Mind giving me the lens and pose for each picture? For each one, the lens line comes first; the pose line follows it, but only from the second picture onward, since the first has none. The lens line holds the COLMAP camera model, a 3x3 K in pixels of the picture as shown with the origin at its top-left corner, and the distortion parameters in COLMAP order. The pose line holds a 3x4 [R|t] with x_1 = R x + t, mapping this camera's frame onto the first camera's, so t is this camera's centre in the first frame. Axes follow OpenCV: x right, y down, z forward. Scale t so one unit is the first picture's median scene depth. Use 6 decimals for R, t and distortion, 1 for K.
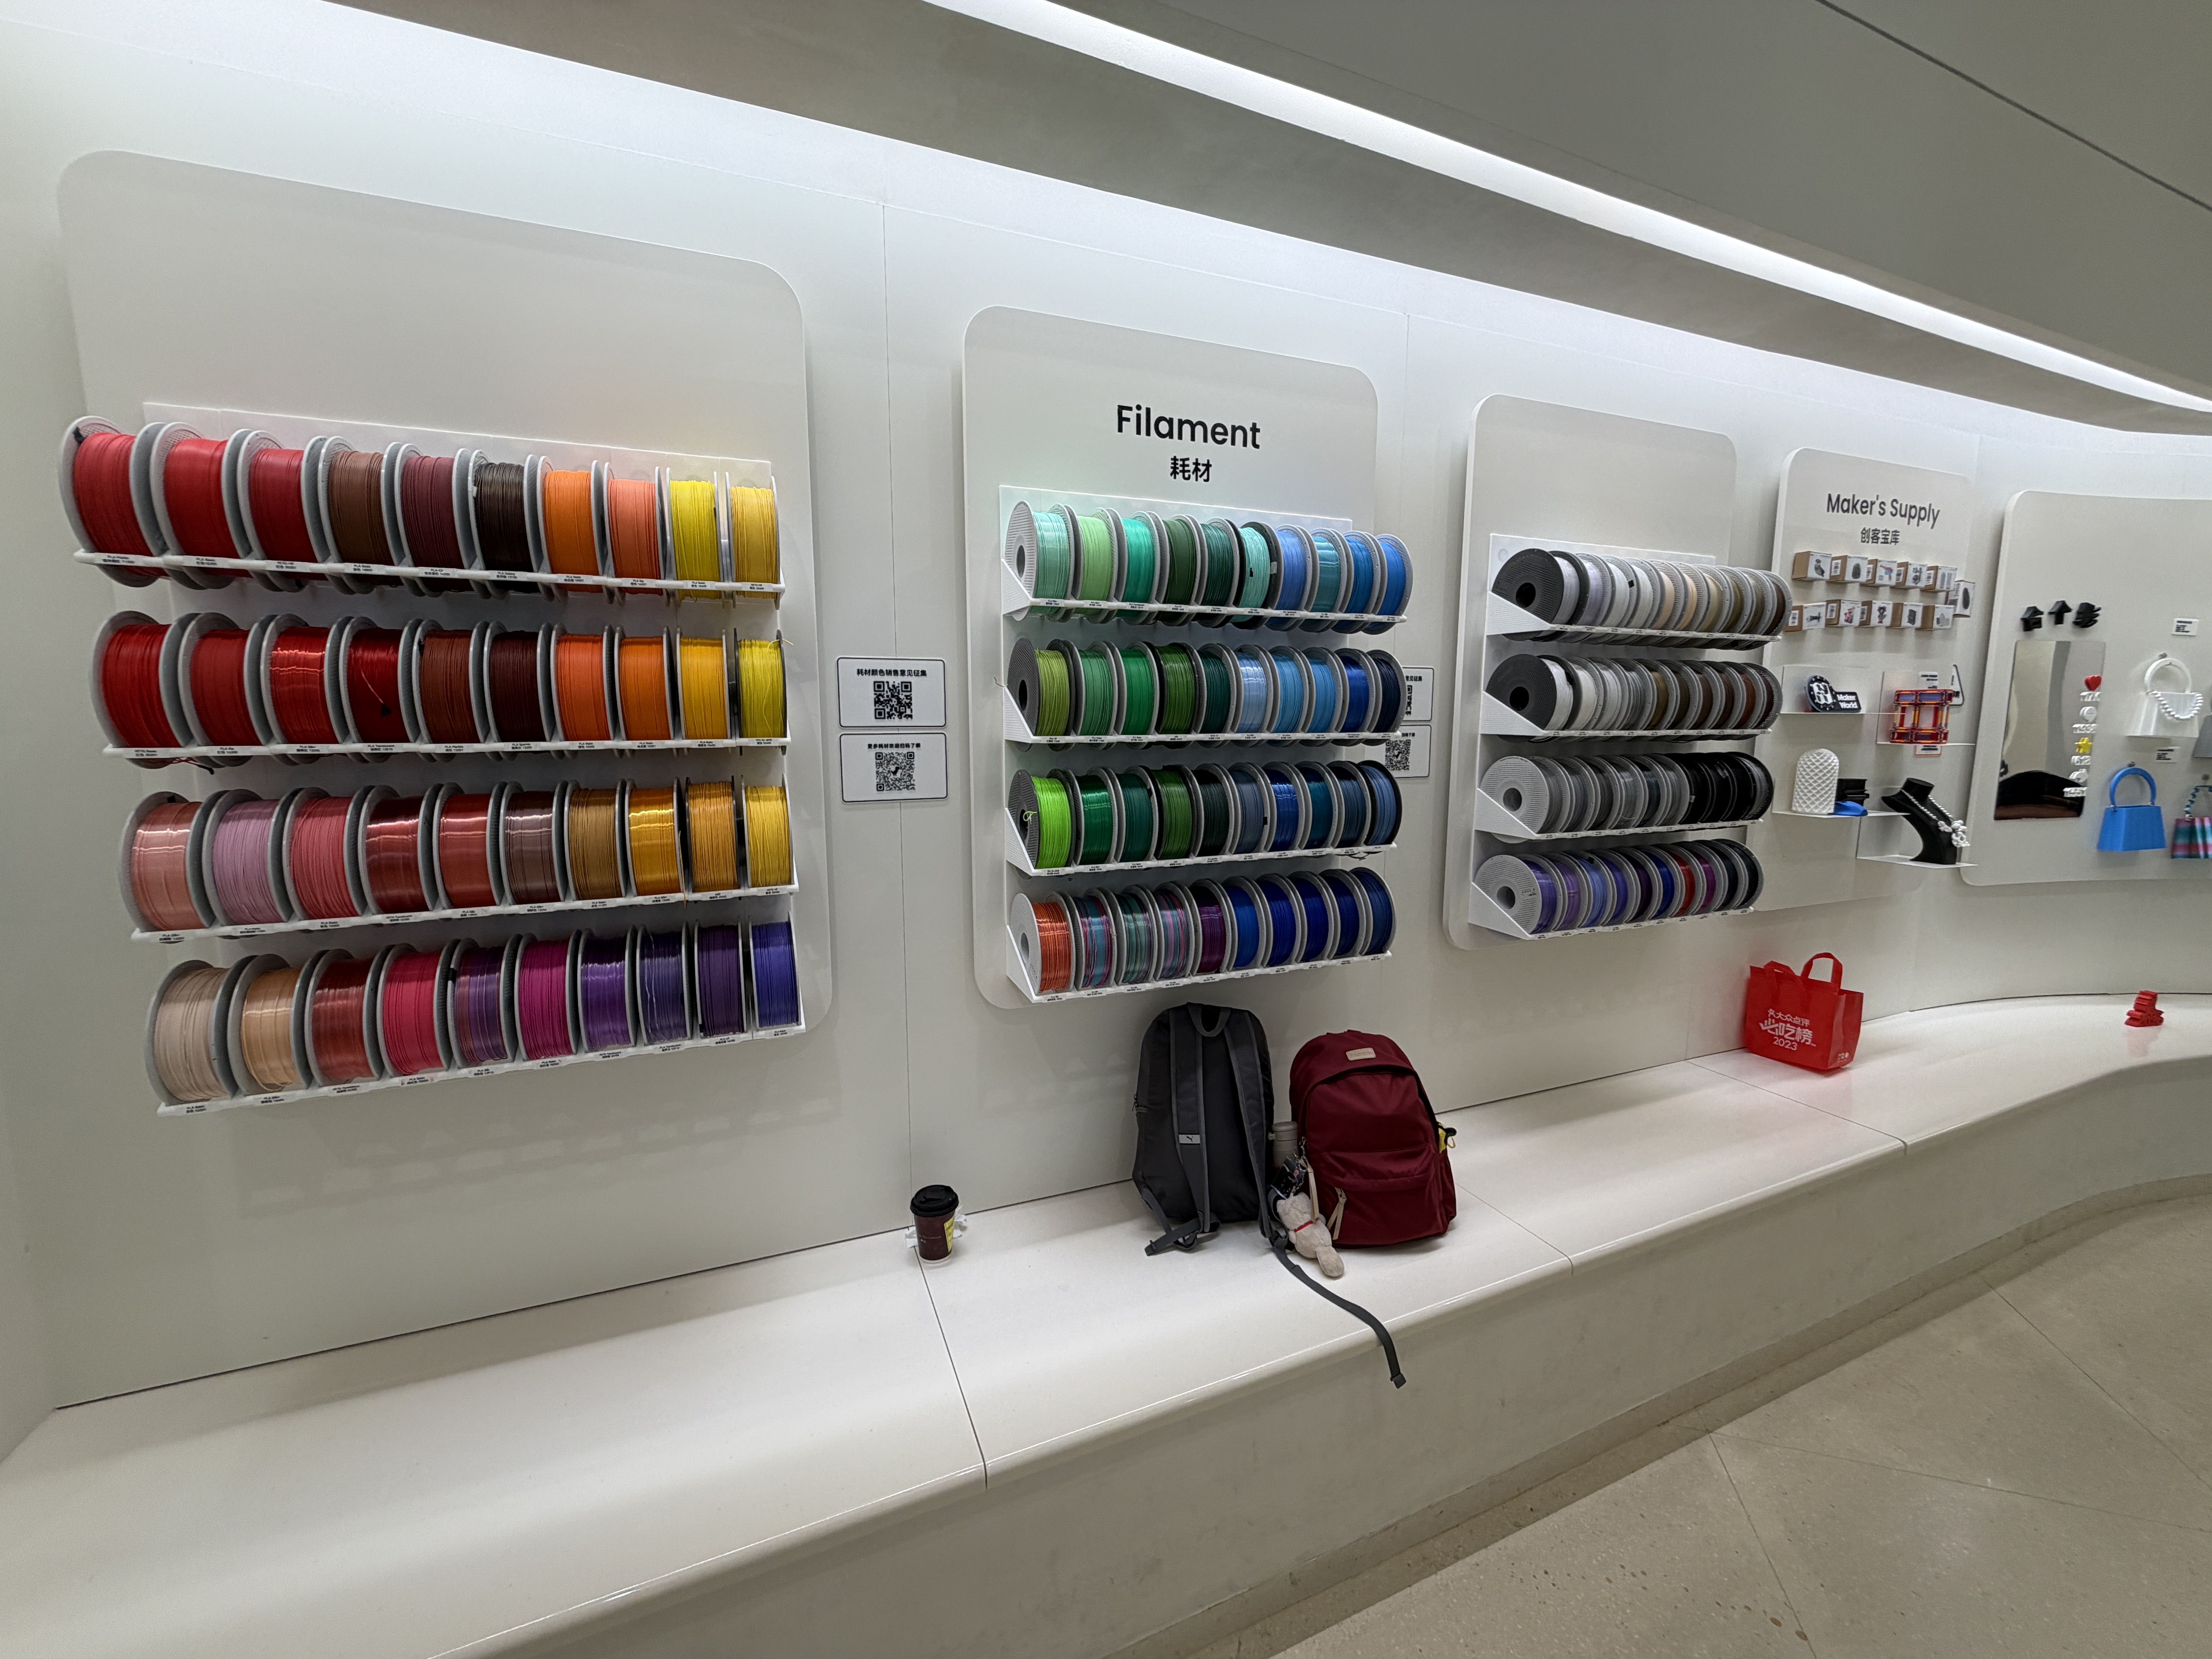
lens RADIAL K [[885.2, 0, 1109.3], [0, 885.2, 828.5], [0, 0, 1]] dist [-0.002864, -0.000221]
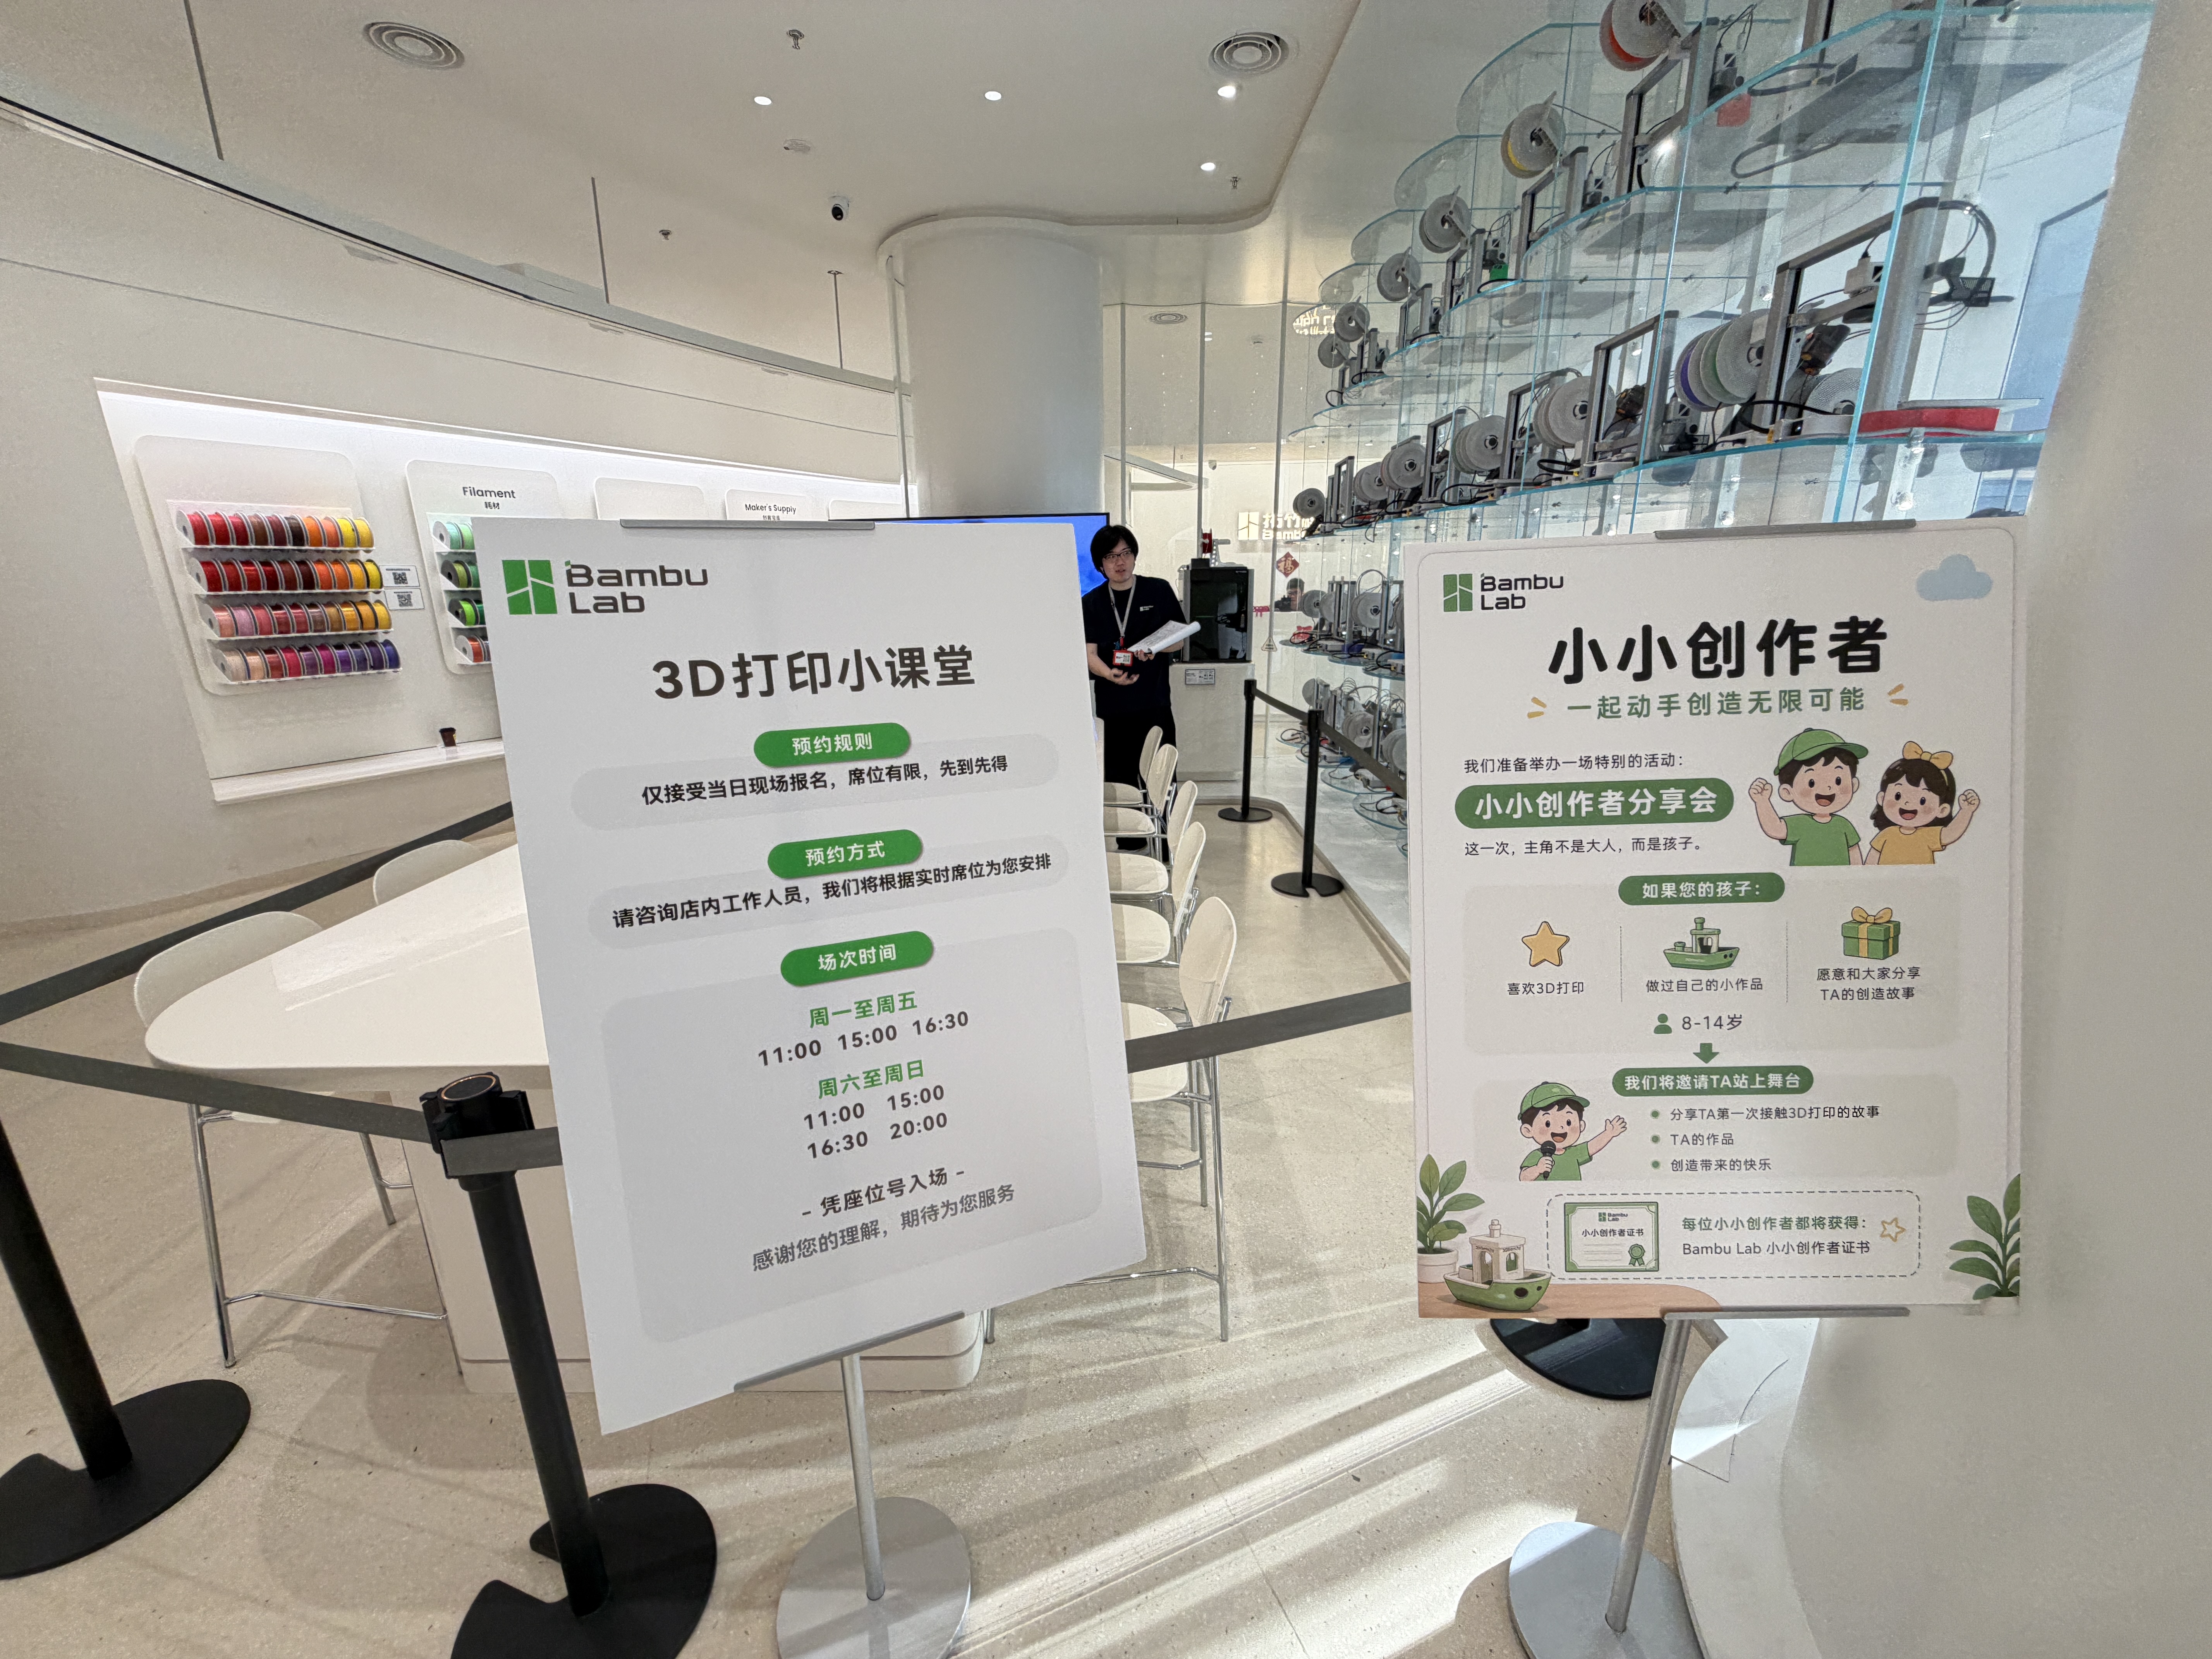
lens RADIAL K [[885.2, 0, 1109.5], [0, 885.2, 823.5], [0, 0, 1]] dist [-0.002864, -0.000221]
pose [[0.766920, -0.177092, 0.616824, -0.481176], [0.091807, 0.981561, 0.167661, 0.521400], [-0.635141, -0.071954, 0.769037, -3.857745]]
